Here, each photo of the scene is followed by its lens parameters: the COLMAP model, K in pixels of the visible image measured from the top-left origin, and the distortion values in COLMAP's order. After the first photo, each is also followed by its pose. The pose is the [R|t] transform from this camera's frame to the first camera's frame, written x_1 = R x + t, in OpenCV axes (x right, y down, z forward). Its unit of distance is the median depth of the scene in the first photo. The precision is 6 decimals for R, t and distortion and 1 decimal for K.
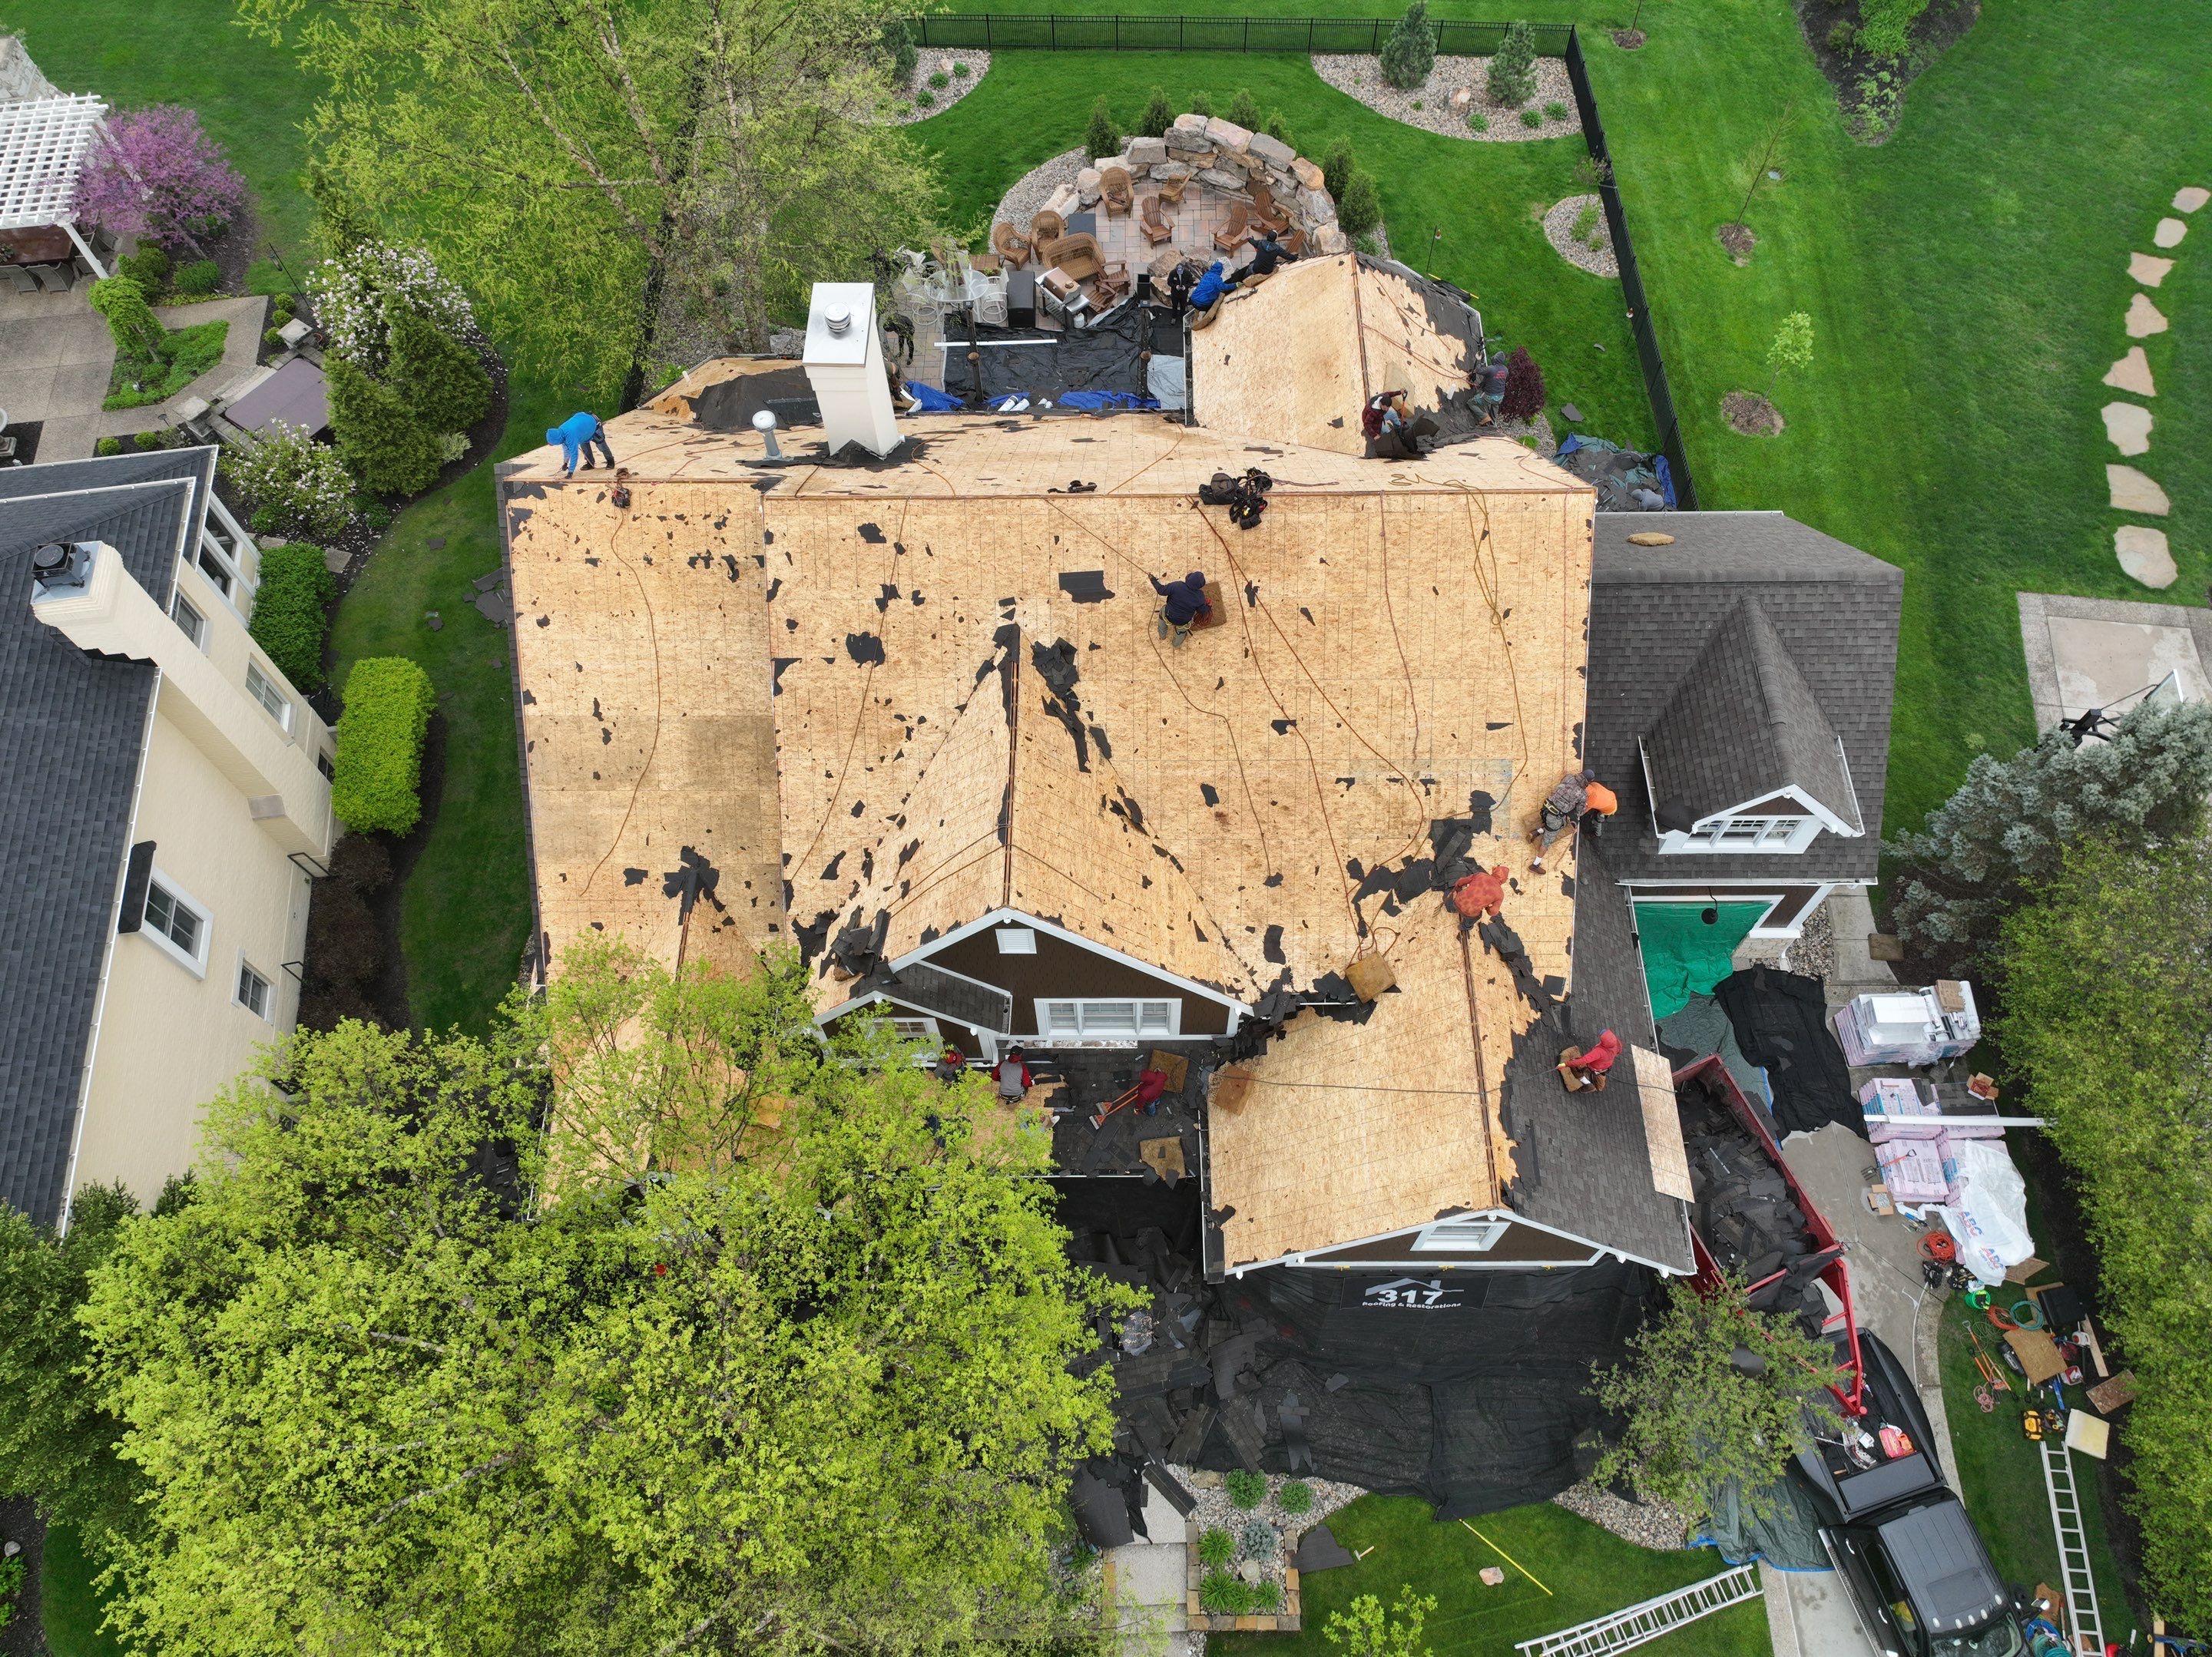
lens RADIAL K [[1581.2, 0, 1115.4], [0, 1581.2, 826.1], [0, 0, 1]] dist [-0.000926, 0.018752]
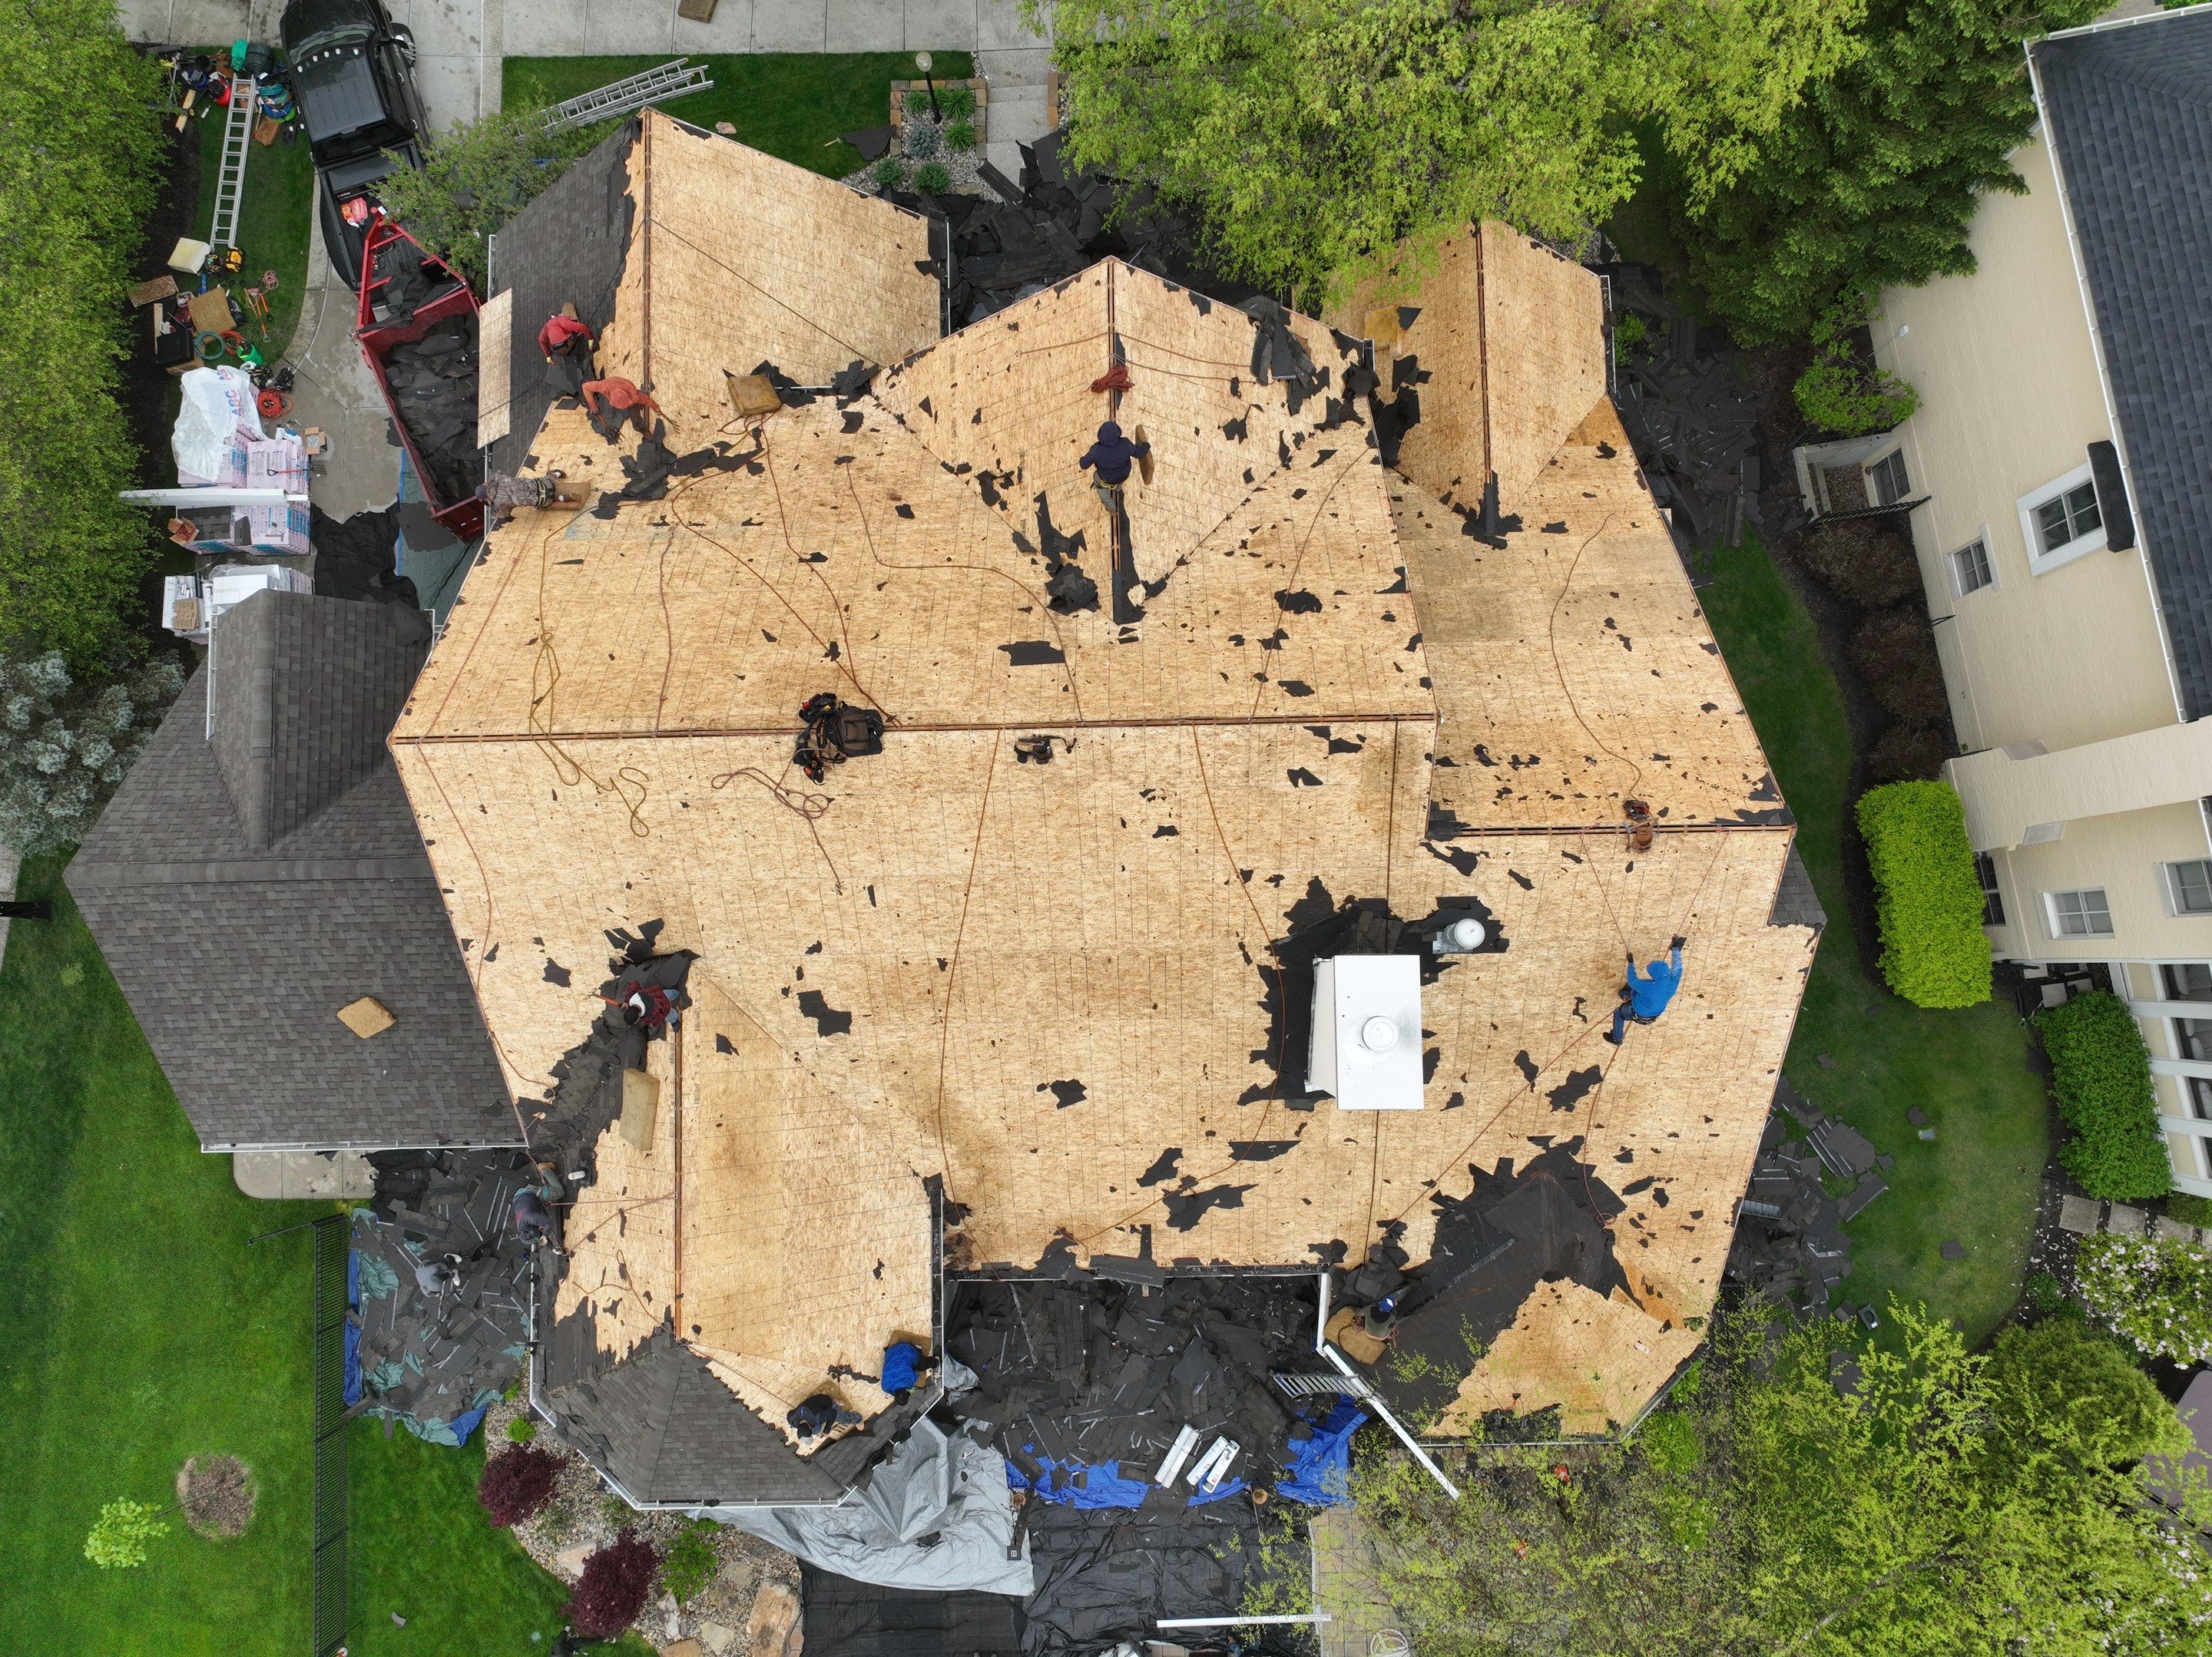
lens RADIAL K [[1581.2, 0, 1117.3], [0, 1581.2, 824.4], [0, 0, 1]] dist [-0.000926, 0.018752]
pose [[-0.999197, 0.022956, 0.032853, -0.079224], [-0.000877, -0.832035, 0.554722, -0.614527], [0.040069, 0.554248, 0.831387, 0.332426]]
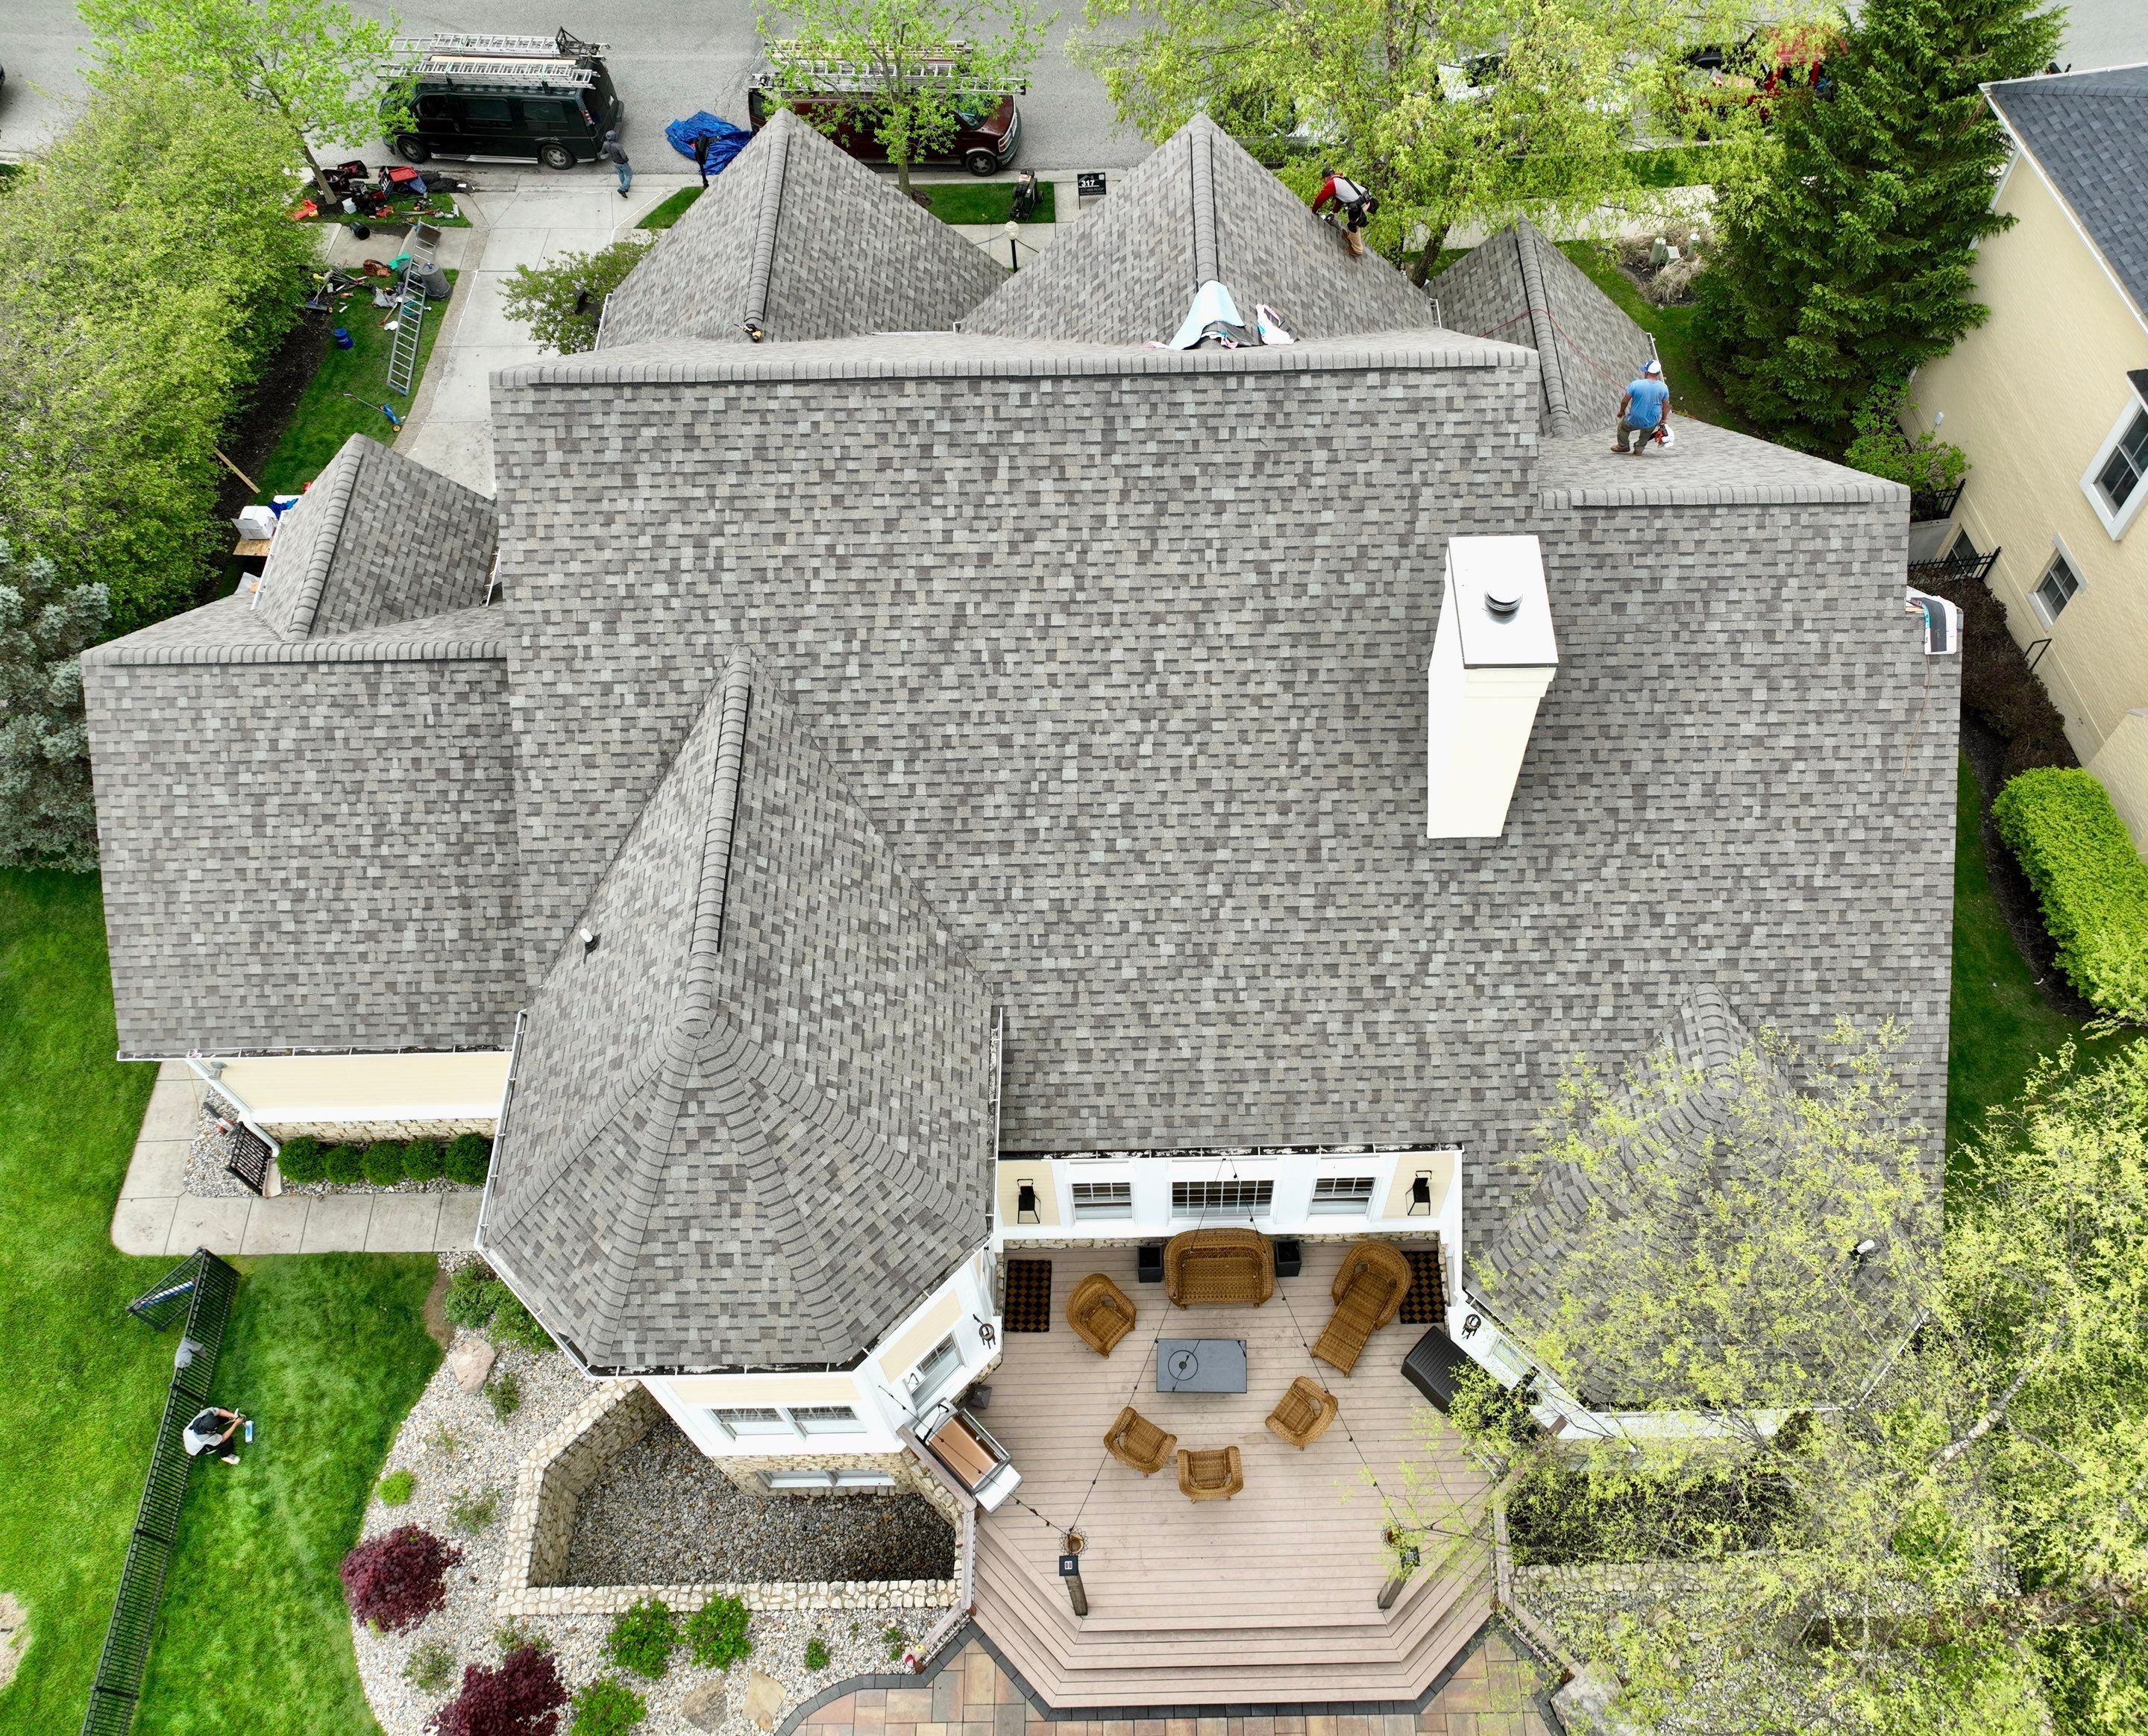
lens RADIAL K [[1763.7, 0, 1139.5], [0, 1763.7, 779.2], [0, 0, 1]] dist [0.007023, -0.003614]
pose [[-0.999556, 0.026296, 0.013976, -0.028301], [-0.000328, -0.479028, 0.877800, -0.969420], [0.029778, 0.877406, 0.478824, 0.673834]]
